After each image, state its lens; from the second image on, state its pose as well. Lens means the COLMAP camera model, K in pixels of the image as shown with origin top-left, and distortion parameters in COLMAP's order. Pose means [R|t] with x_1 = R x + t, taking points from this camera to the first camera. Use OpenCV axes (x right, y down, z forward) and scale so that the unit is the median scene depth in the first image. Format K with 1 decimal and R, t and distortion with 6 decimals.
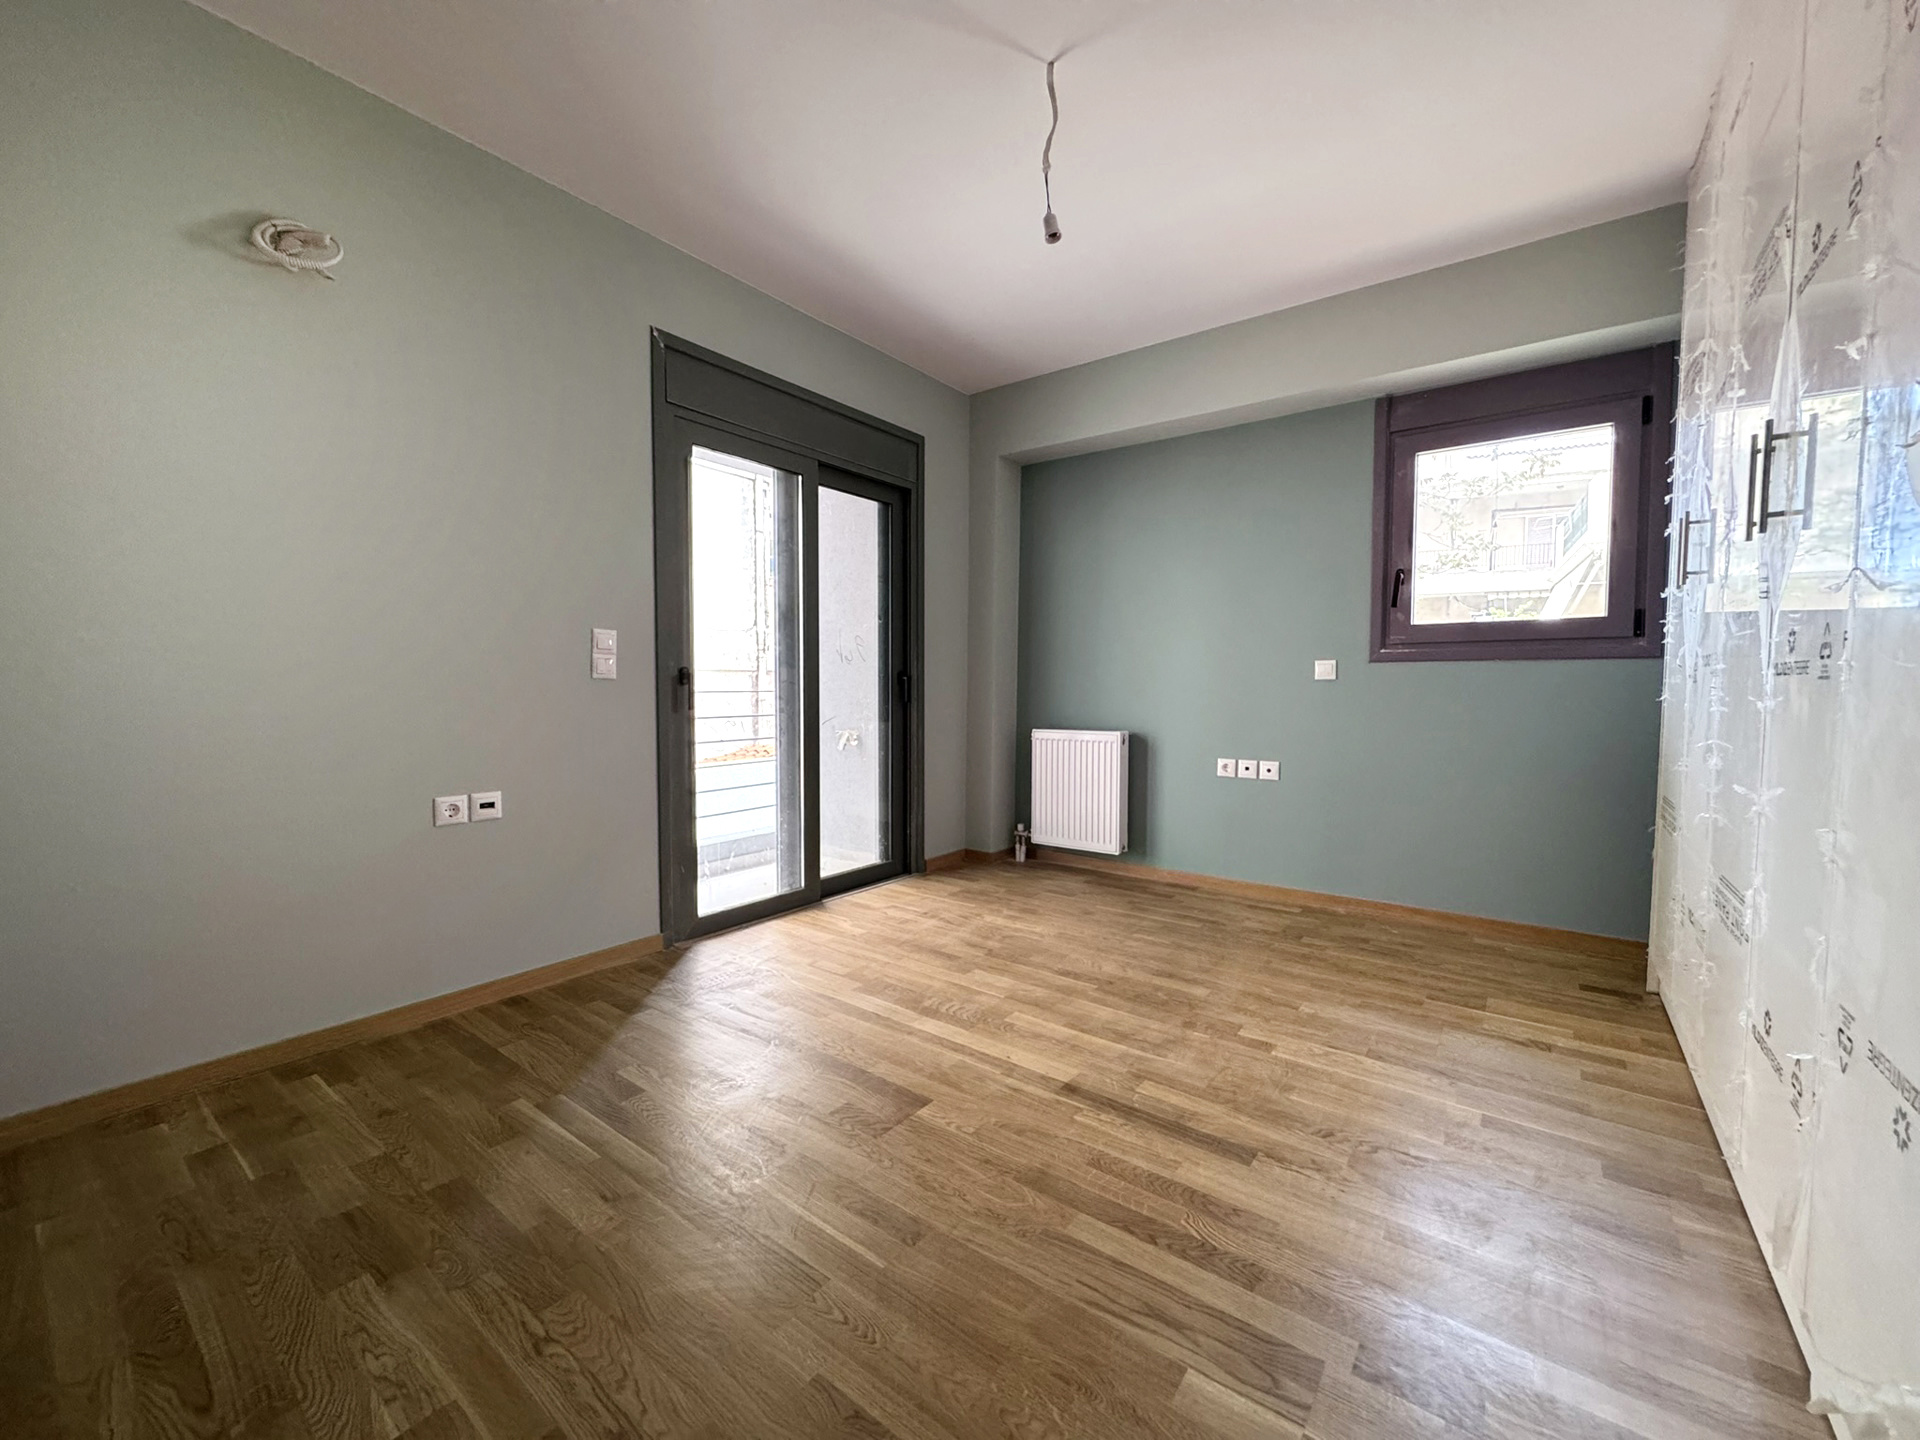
lens RADIAL K [[767.3, 0, 958.4], [0, 767.3, 720.1], [0, 0, 1]] dist [-0.001684, 0.000186]
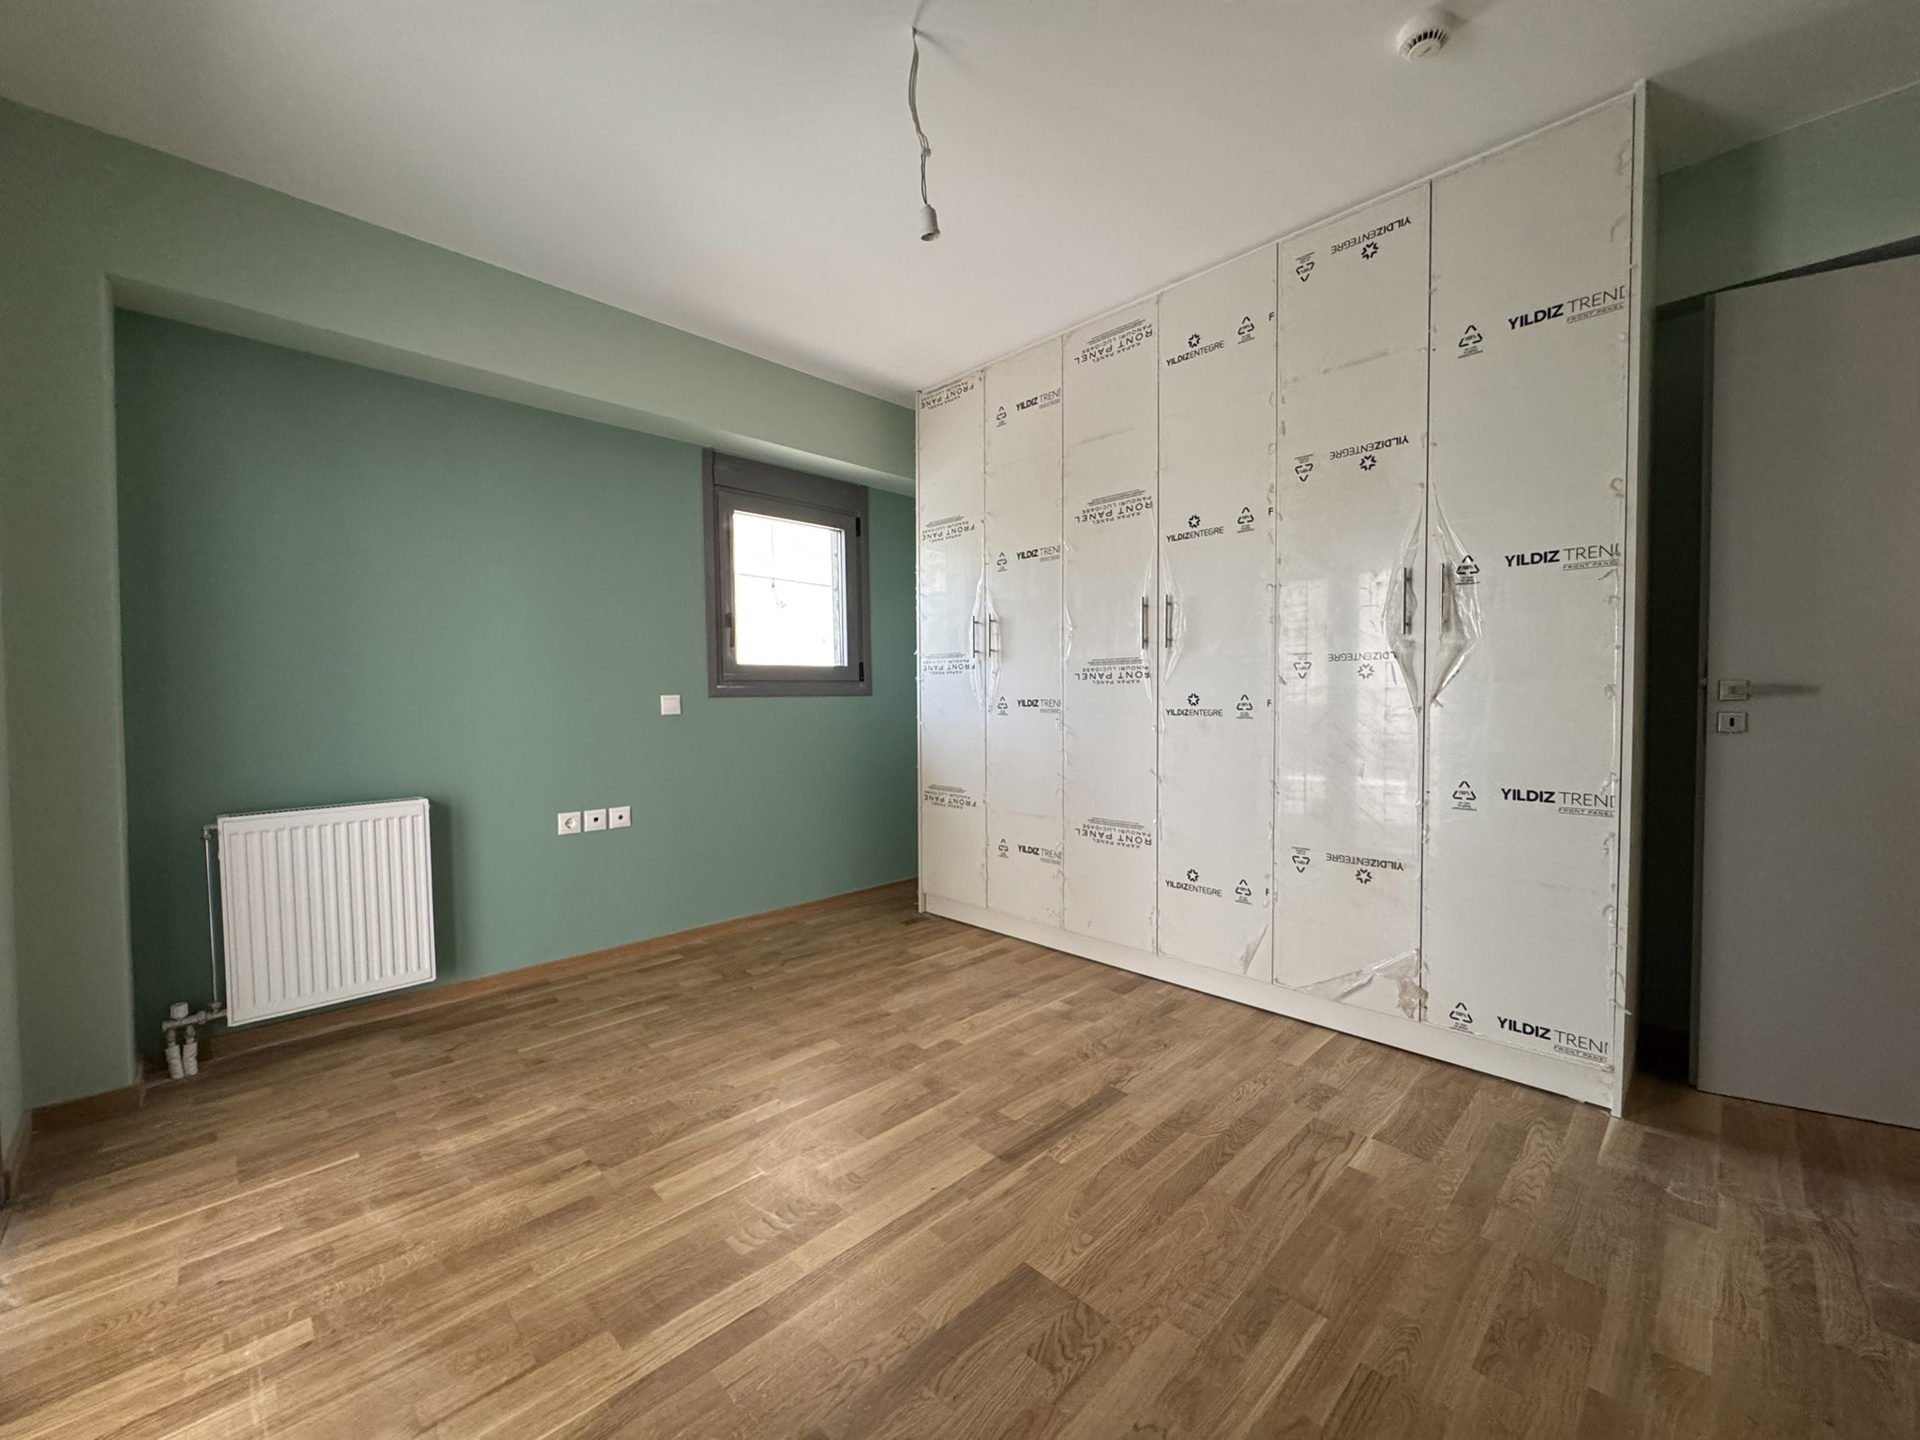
lens RADIAL K [[767.3, 0, 958.4], [0, 767.3, 720.1], [0, 0, 1]] dist [-0.001684, 0.000186]
pose [[0.140690, -0.035507, 0.989417, -0.491688], [0.054471, 0.998121, 0.028074, -0.059683], [-0.988554, 0.049945, 0.142360, 0.555497]]
